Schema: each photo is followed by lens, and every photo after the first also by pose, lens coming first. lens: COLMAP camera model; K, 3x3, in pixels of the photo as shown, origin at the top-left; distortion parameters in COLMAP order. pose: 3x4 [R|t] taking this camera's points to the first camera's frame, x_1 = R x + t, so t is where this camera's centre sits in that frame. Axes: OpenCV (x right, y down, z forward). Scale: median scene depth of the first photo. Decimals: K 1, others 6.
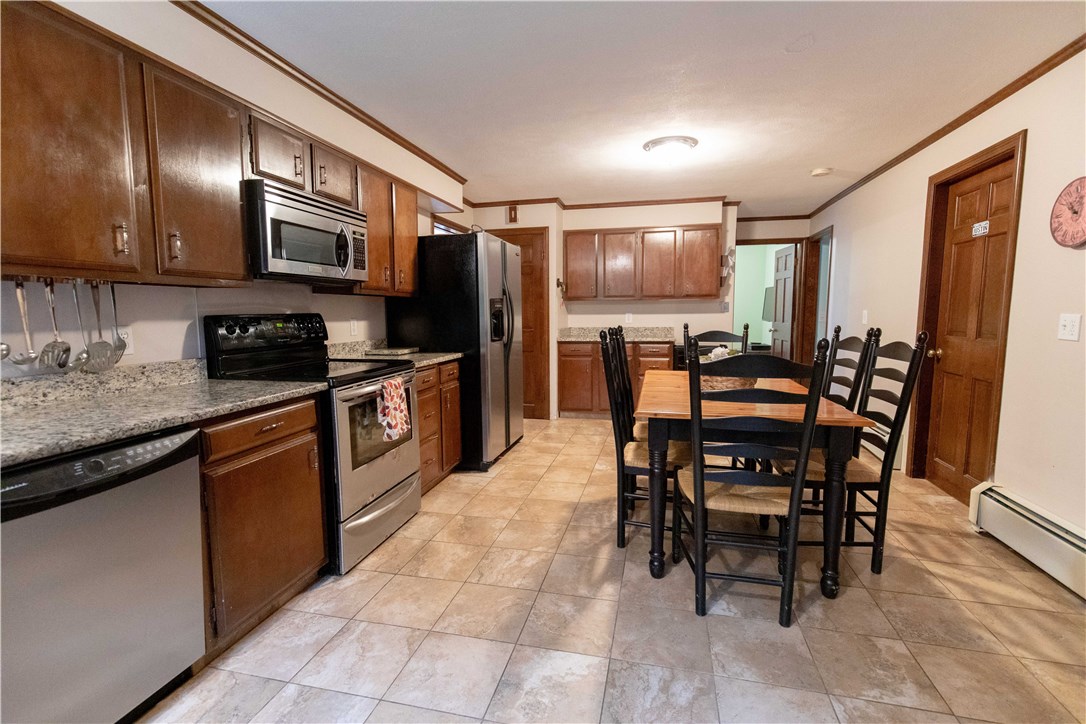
lens RADIAL K [[495.9, 0, 543.0], [0, 495.9, 362.0], [0, 0, 1]] dist [0.000461, -0.000068]
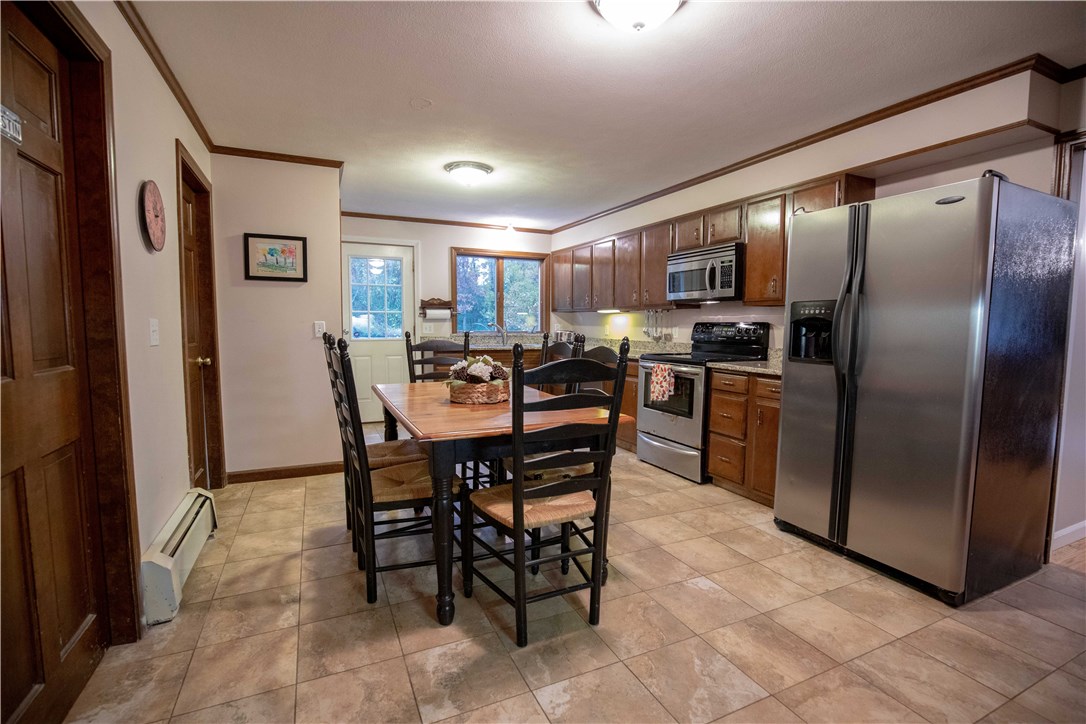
lens RADIAL K [[495.9, 0, 543.0], [0, 495.9, 362.0], [0, 0, 1]] dist [0.000461, -0.000068]
pose [[-0.782711, 0.048727, -0.620475, 0.833173], [-0.068558, 0.984114, 0.163768, -0.176202], [0.618598, 0.170721, -0.766936, 1.734981]]
